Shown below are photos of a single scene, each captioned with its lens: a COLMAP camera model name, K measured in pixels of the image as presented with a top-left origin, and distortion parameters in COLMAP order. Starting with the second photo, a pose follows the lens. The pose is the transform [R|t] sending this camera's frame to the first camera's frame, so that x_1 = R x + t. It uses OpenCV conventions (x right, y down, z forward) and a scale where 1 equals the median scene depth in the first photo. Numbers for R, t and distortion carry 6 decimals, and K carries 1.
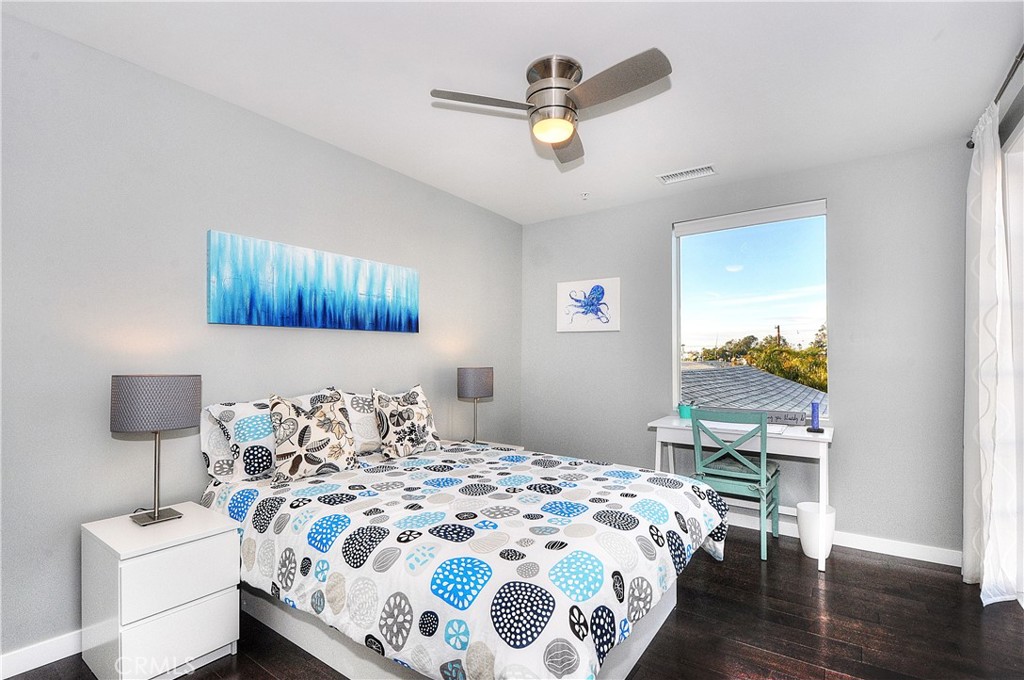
lens RADIAL K [[474.0, 0, 513.5], [0, 474.0, 345.3], [0, 0, 1]] dist [0.016706, -0.021813]
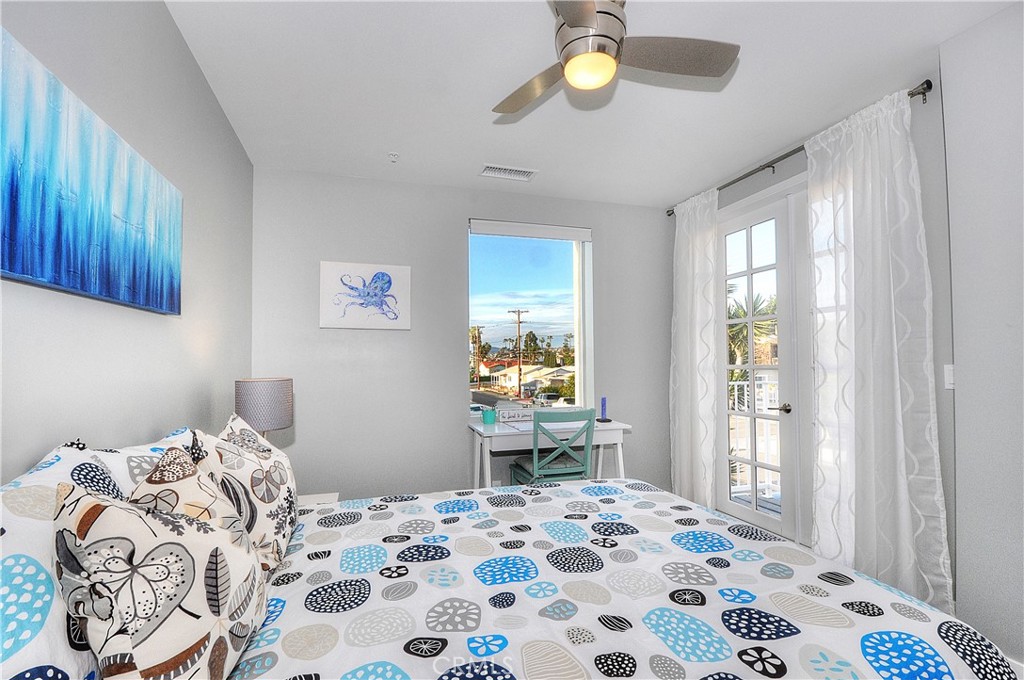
lens RADIAL K [[474.0, 0, 513.5], [0, 474.0, 345.3], [0, 0, 1]] dist [0.016706, -0.021813]
pose [[0.596190, 0.020943, 0.802570, -0.493920], [-0.011721, 0.999780, -0.017382, 0.013800], [-0.802758, 0.000956, 0.596304, 0.501584]]
